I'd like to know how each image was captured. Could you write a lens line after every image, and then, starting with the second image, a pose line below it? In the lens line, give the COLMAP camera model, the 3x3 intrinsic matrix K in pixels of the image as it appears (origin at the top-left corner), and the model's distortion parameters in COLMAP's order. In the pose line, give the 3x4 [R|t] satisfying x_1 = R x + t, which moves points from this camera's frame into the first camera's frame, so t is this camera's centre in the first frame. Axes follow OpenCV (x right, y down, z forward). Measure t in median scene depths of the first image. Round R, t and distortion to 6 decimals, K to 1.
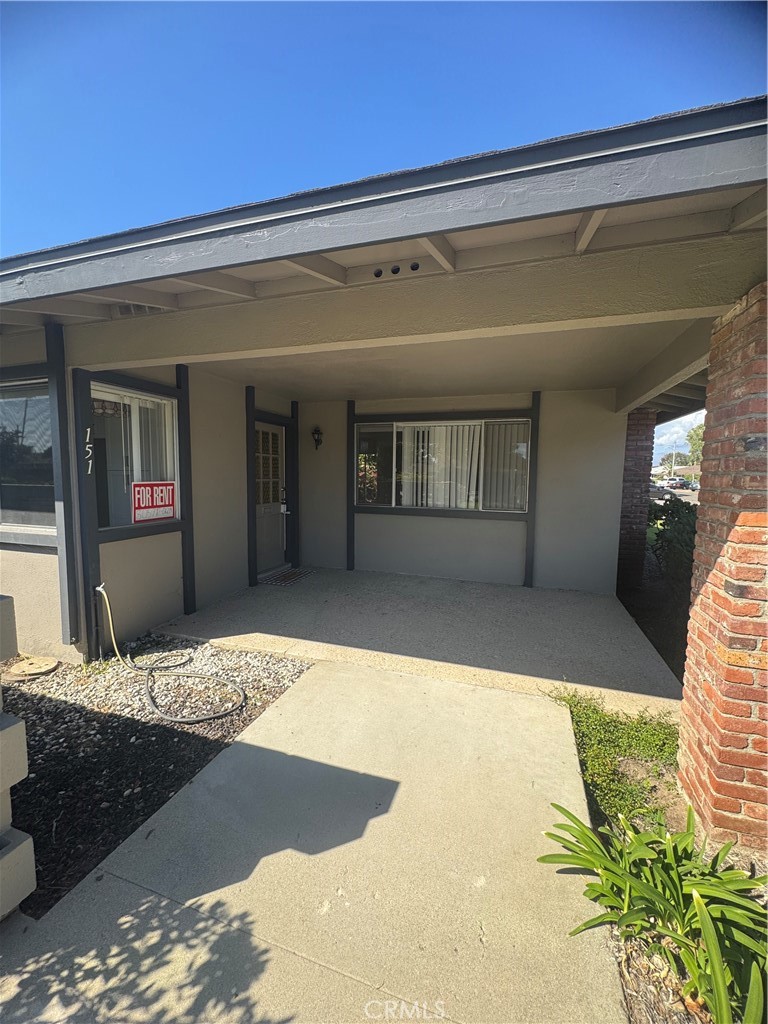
lens RADIAL K [[411.0, 0, 383.1], [0, 411.0, 511.0], [0, 0, 1]] dist [-0.003687, -0.000879]
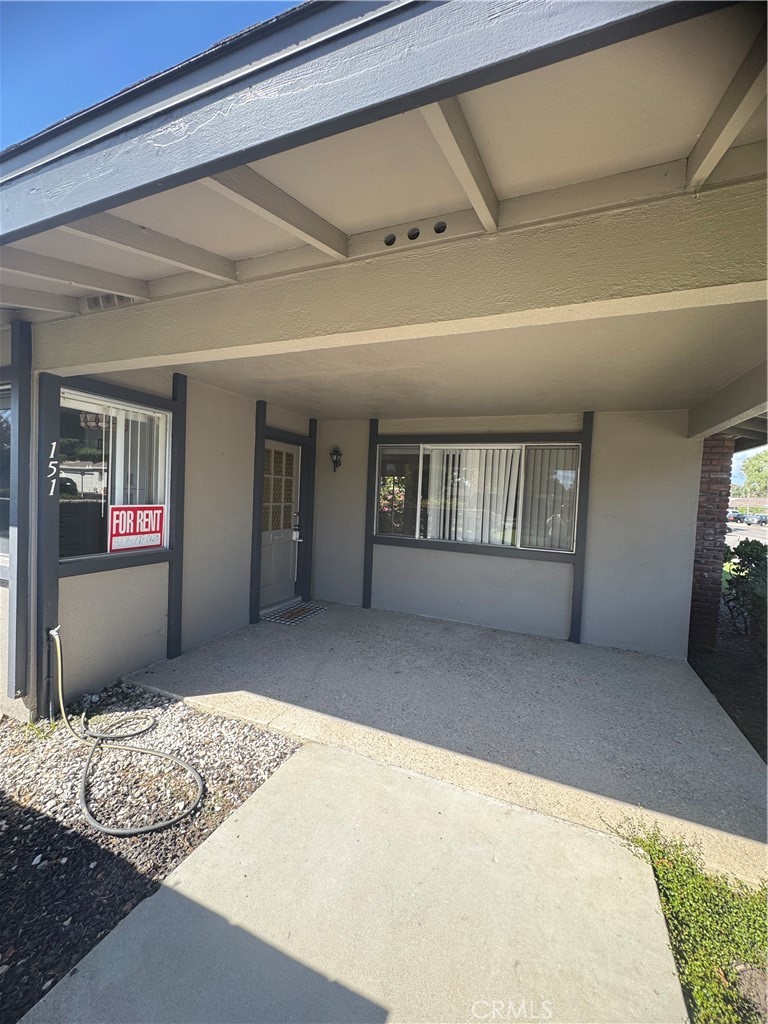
lens RADIAL K [[411.0, 0, 383.1], [0, 411.0, 510.8], [0, 0, 1]] dist [-0.003687, -0.000879]
pose [[0.996420, 0.034287, -0.077274, 0.029340], [-0.038234, 0.998007, -0.050201, -0.036507], [0.075399, 0.052976, 0.995745, 0.180213]]
